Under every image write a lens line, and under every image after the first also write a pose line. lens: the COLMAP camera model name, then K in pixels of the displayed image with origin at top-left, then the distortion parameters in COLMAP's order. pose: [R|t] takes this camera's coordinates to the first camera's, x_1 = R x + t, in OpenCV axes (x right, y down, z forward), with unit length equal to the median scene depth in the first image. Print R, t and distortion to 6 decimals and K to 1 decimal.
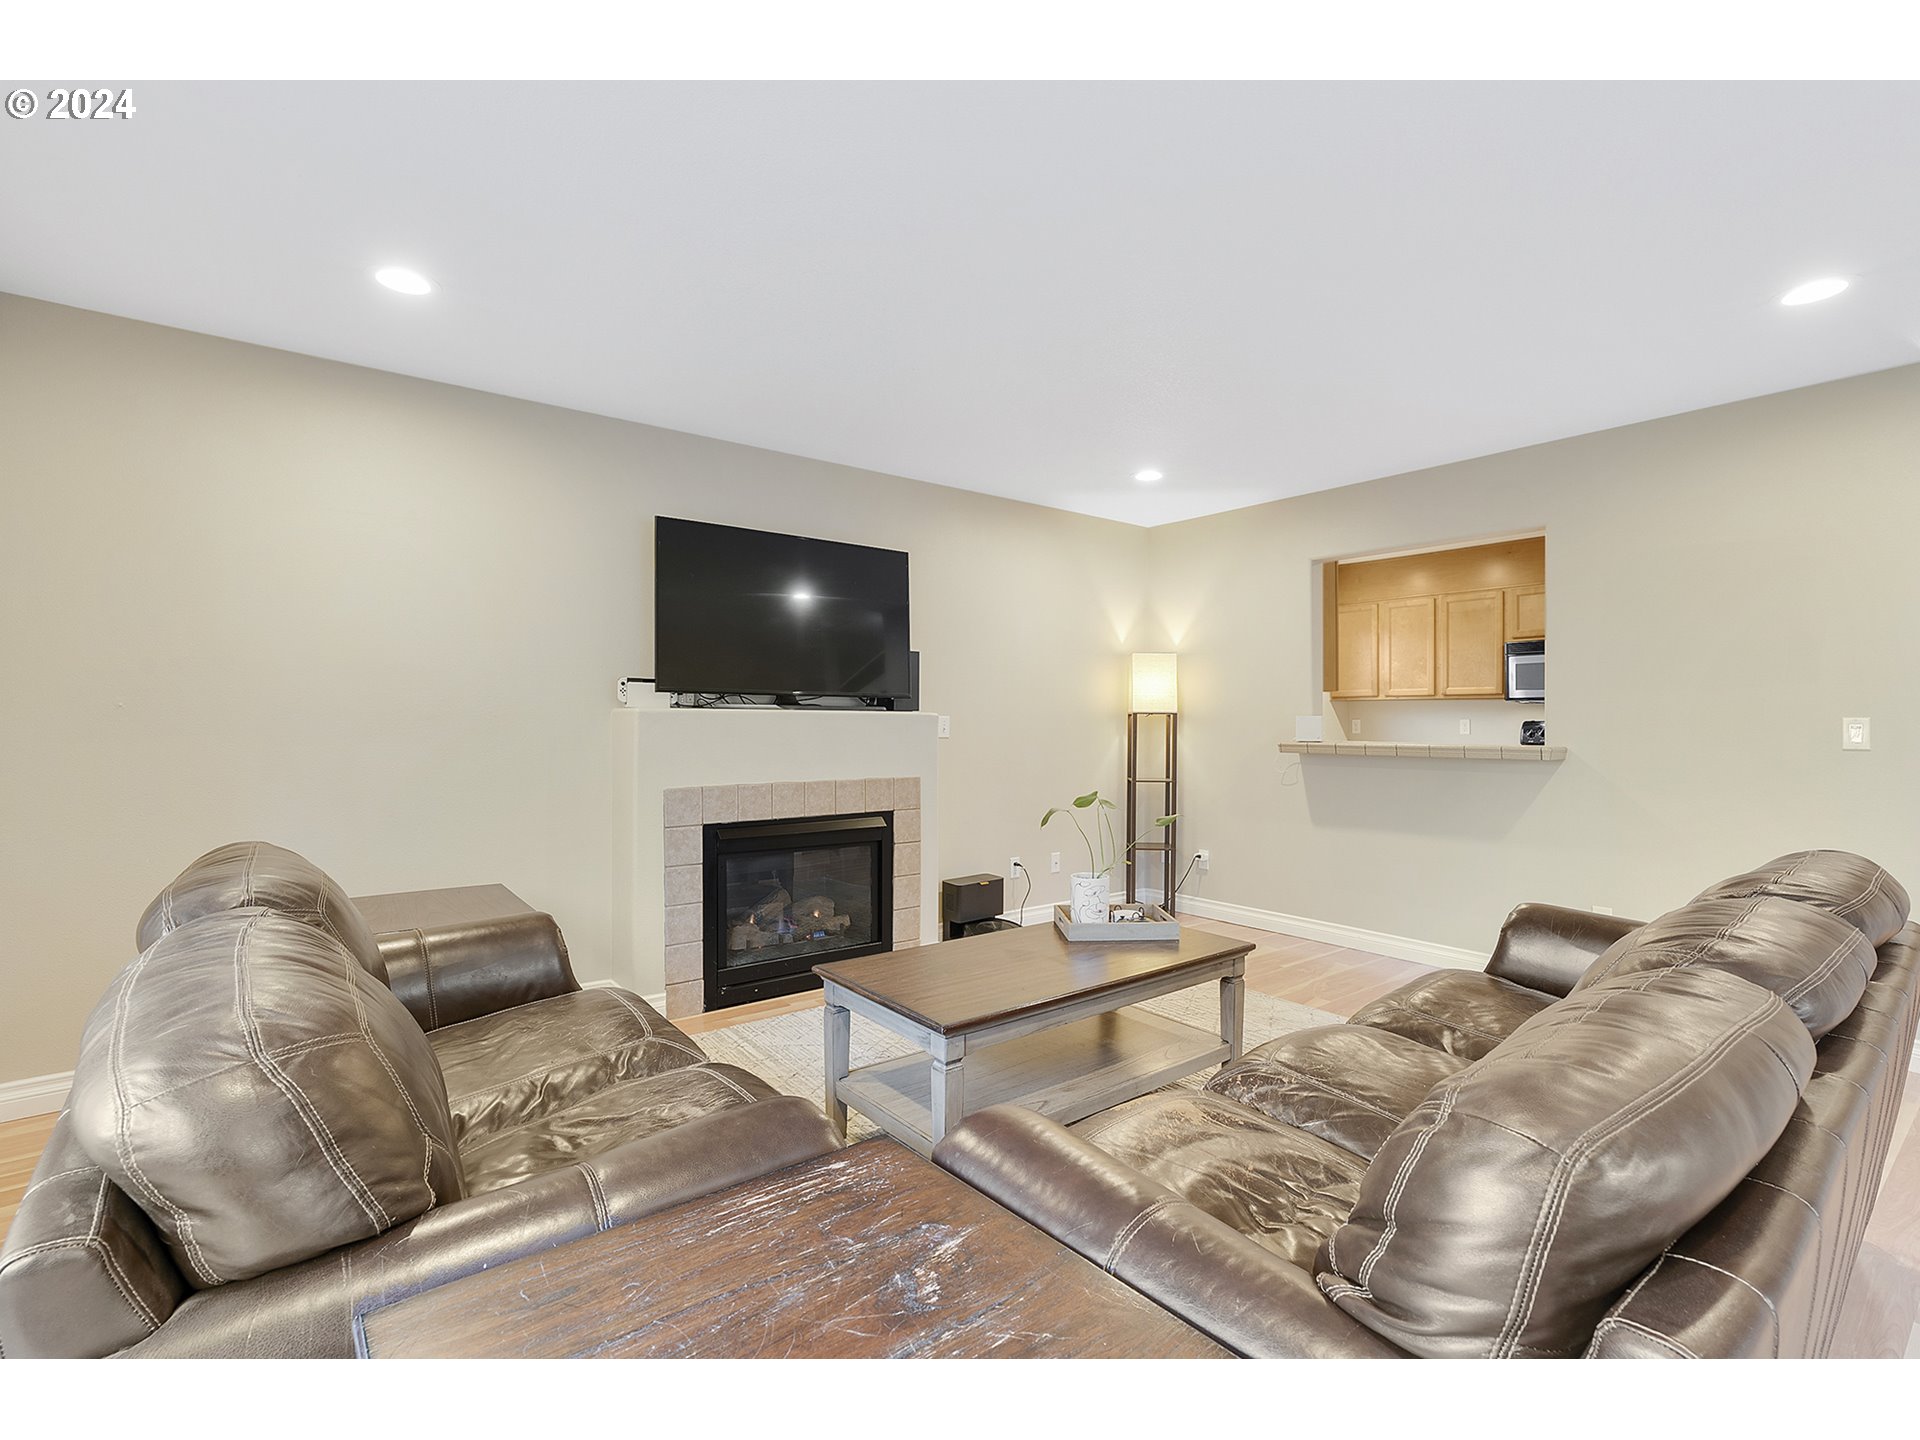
lens RADIAL K [[868.3, 0, 952.2], [0, 868.3, 729.4], [0, 0, 1]] dist [-0.011887, 0.003334]
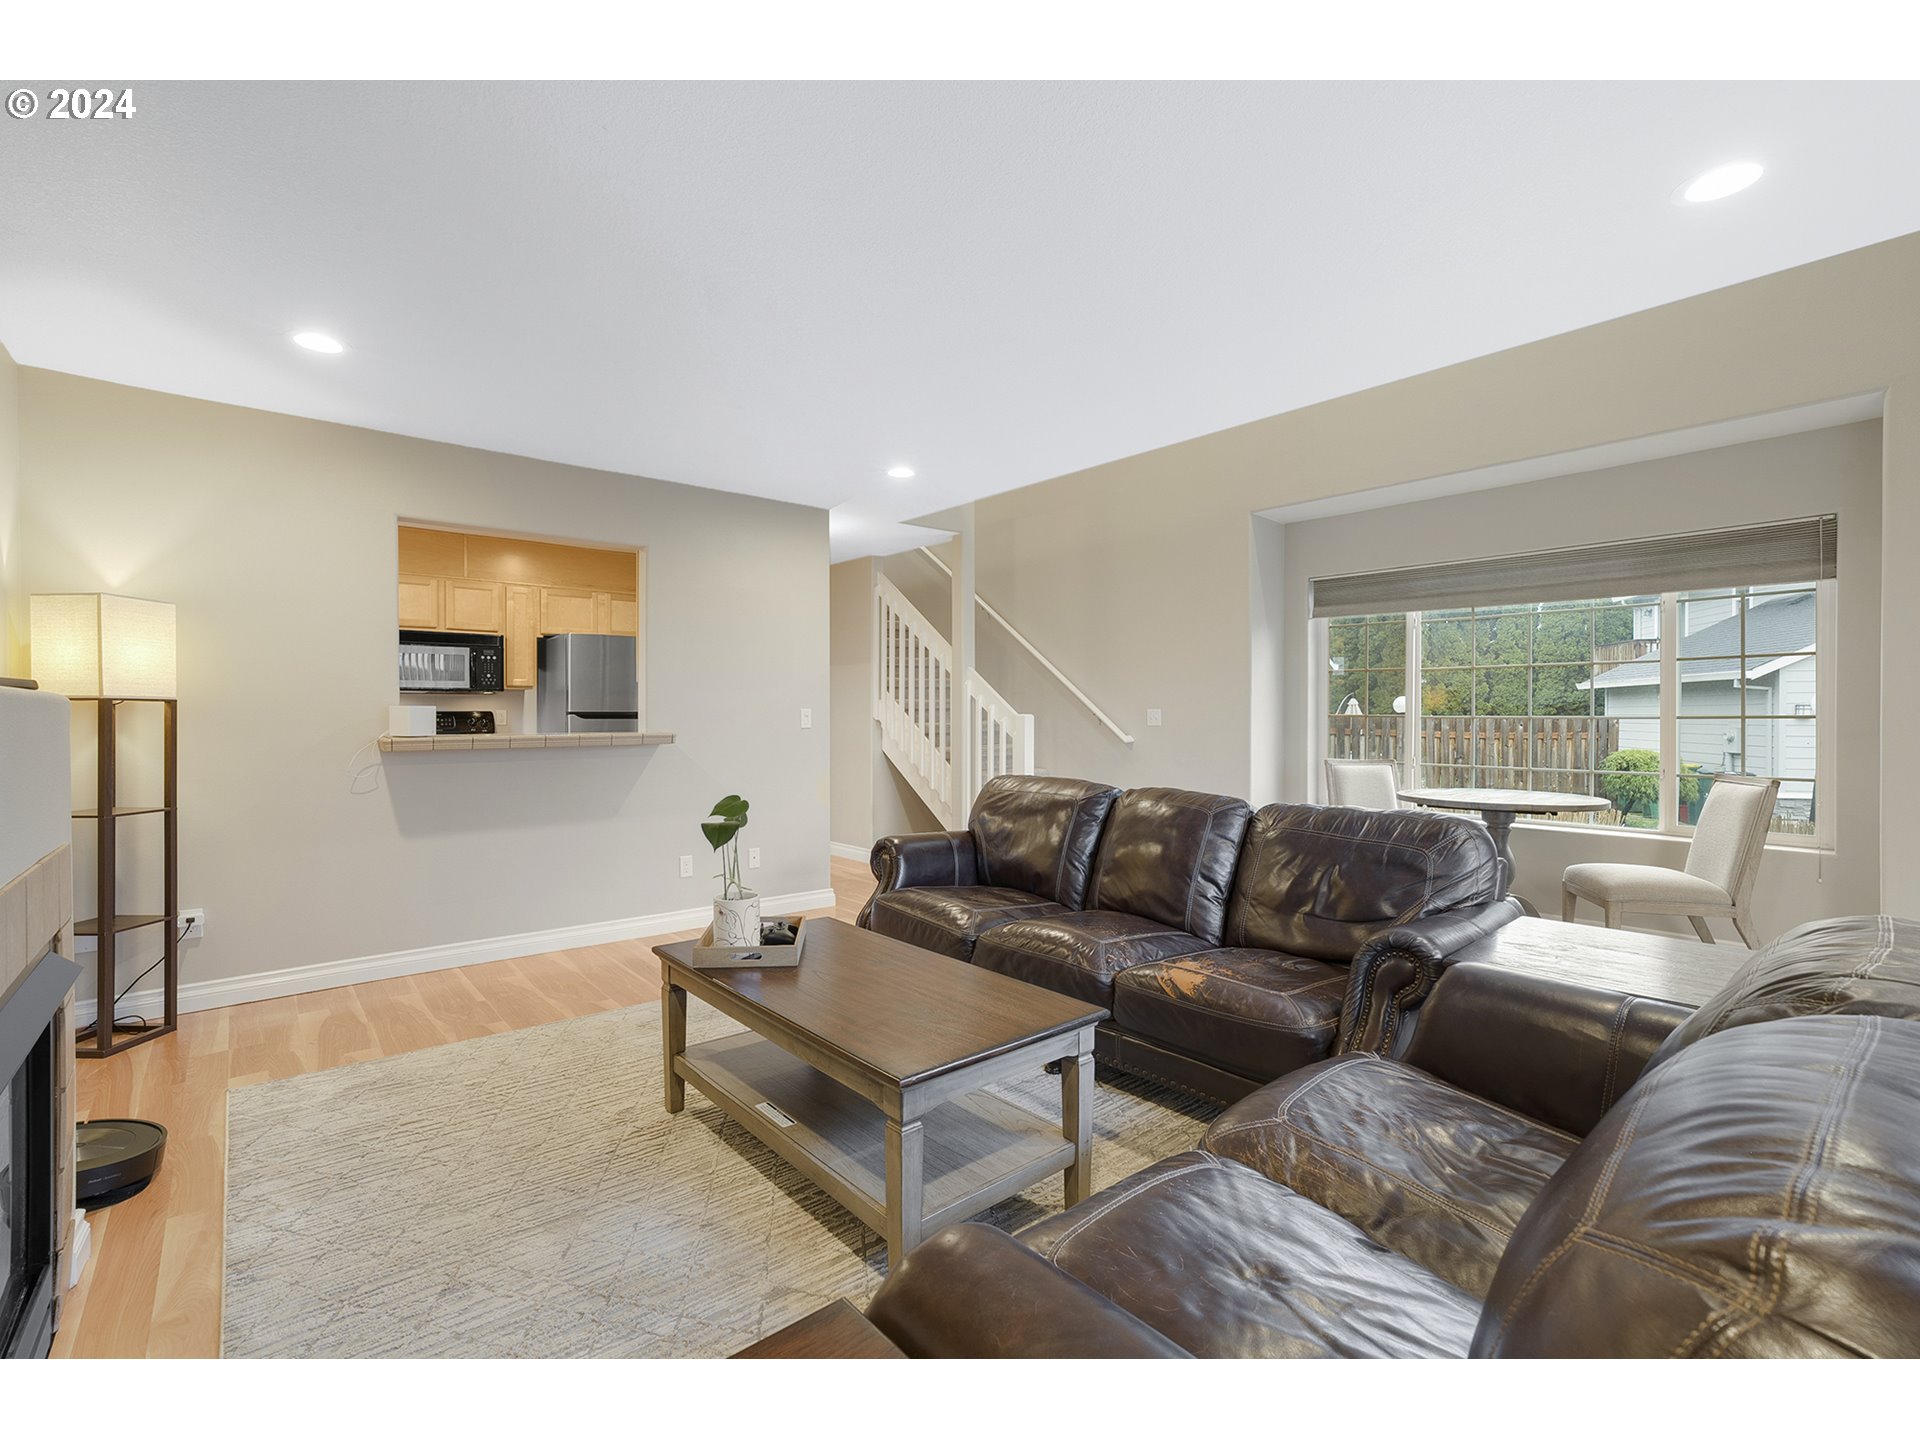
lens RADIAL K [[868.3, 0, 955.3], [0, 868.3, 717.3], [0, 0, 1]] dist [-0.011887, 0.003334]
pose [[-0.037807, -0.006397, 0.999265, -0.488224], [0.010833, 0.999918, 0.006811, -0.004009], [-0.999226, 0.011083, -0.037735, 0.578066]]
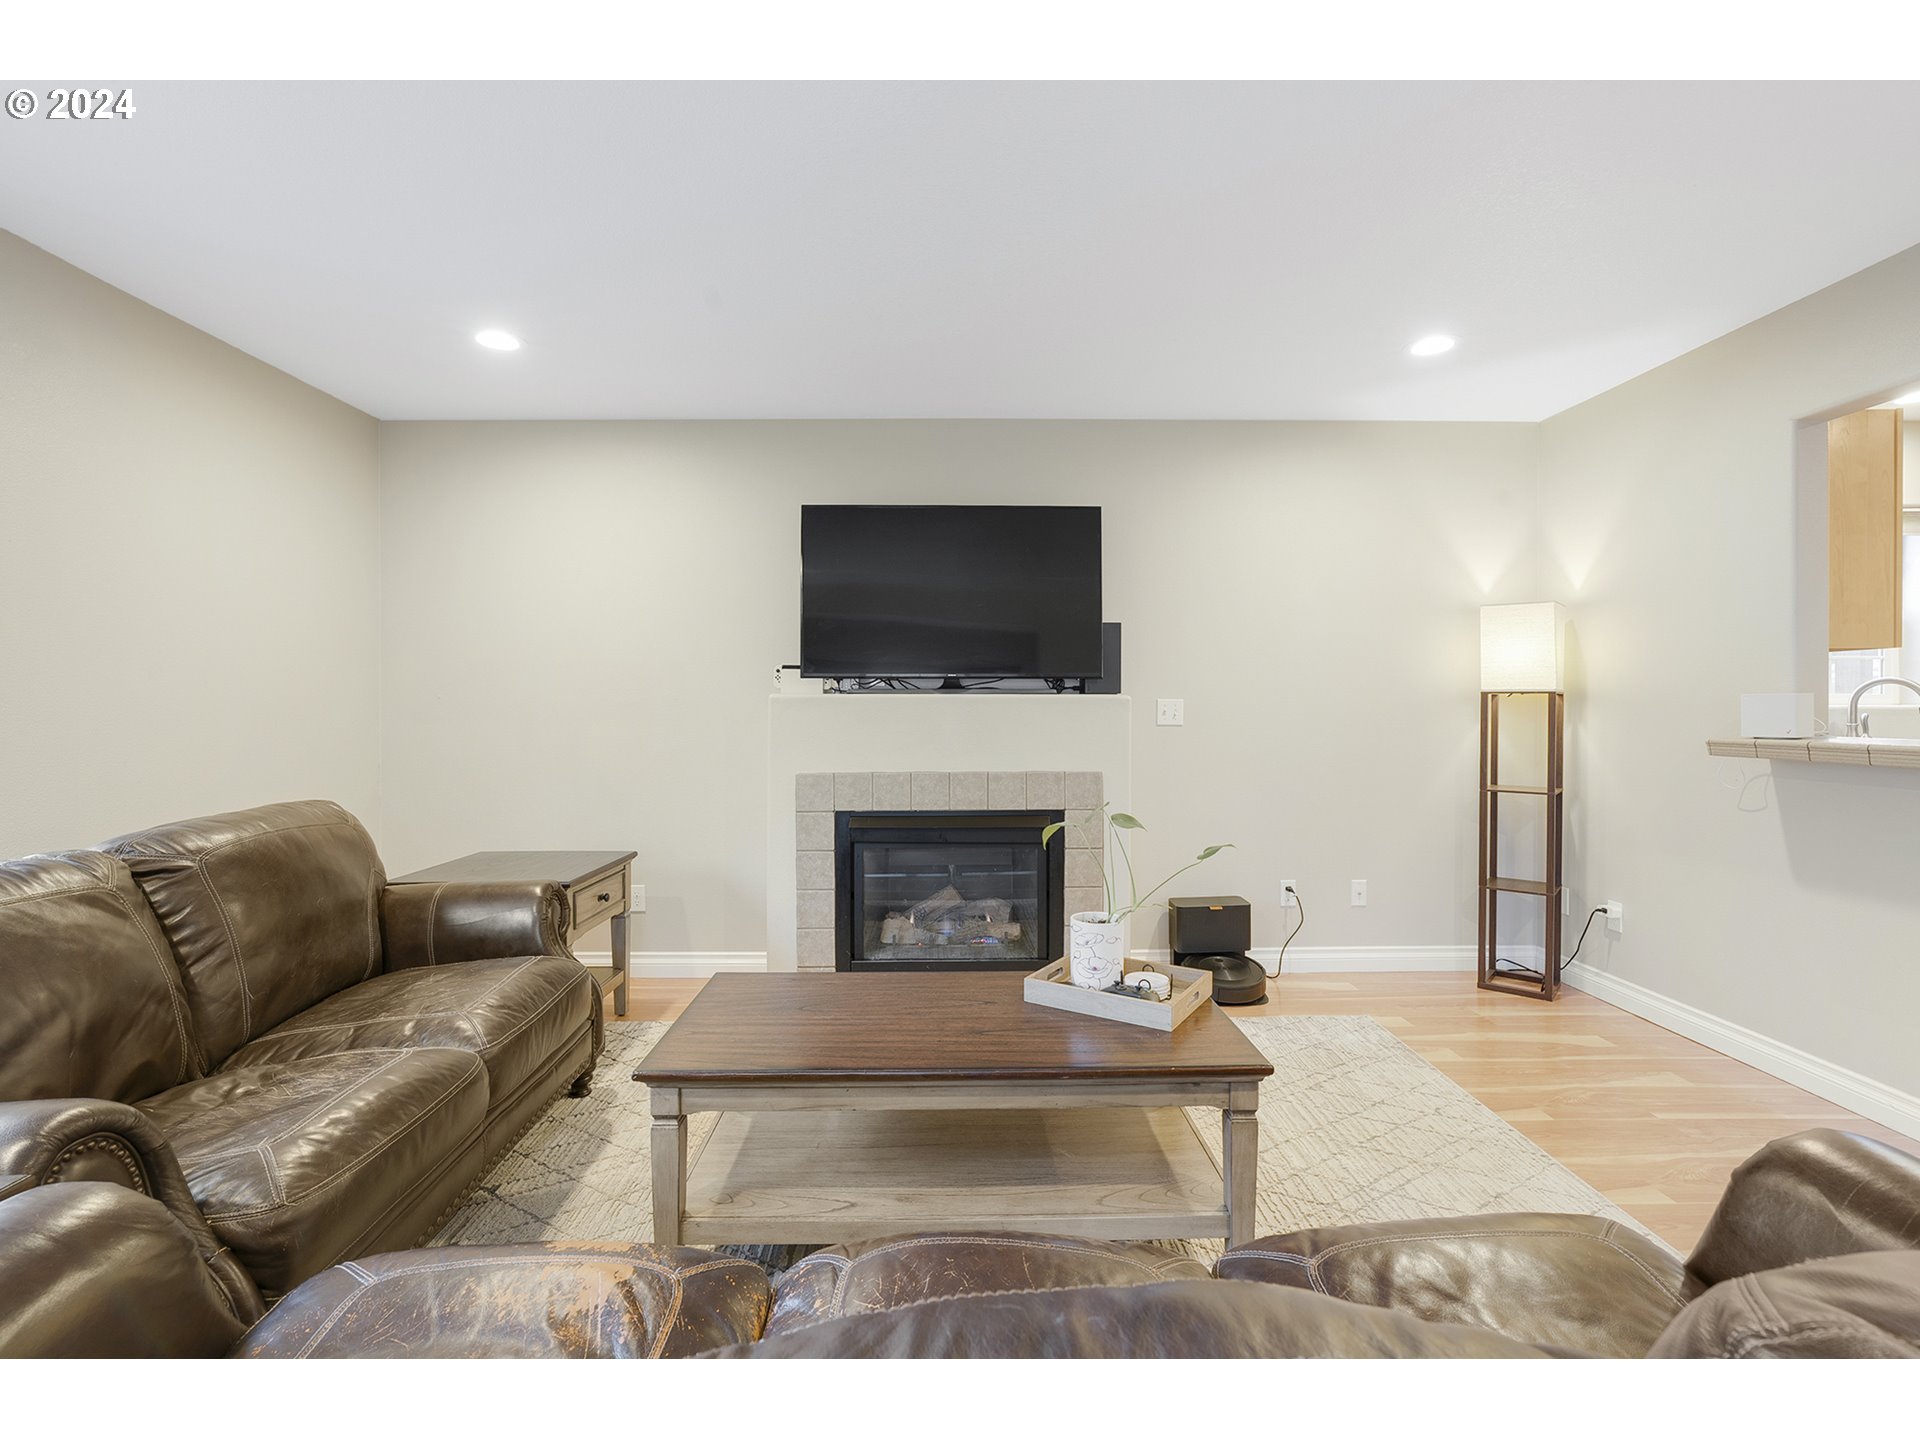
lens RADIAL K [[868.3, 0, 957.6], [0, 868.3, 712.4], [0, 0, 1]] dist [-0.011887, 0.003334]
pose [[0.806722, 0.001204, -0.590930, 0.350791], [-0.000983, 0.999999, 0.000695, -0.003181], [0.590931, 0.000020, 0.806722, 0.242673]]
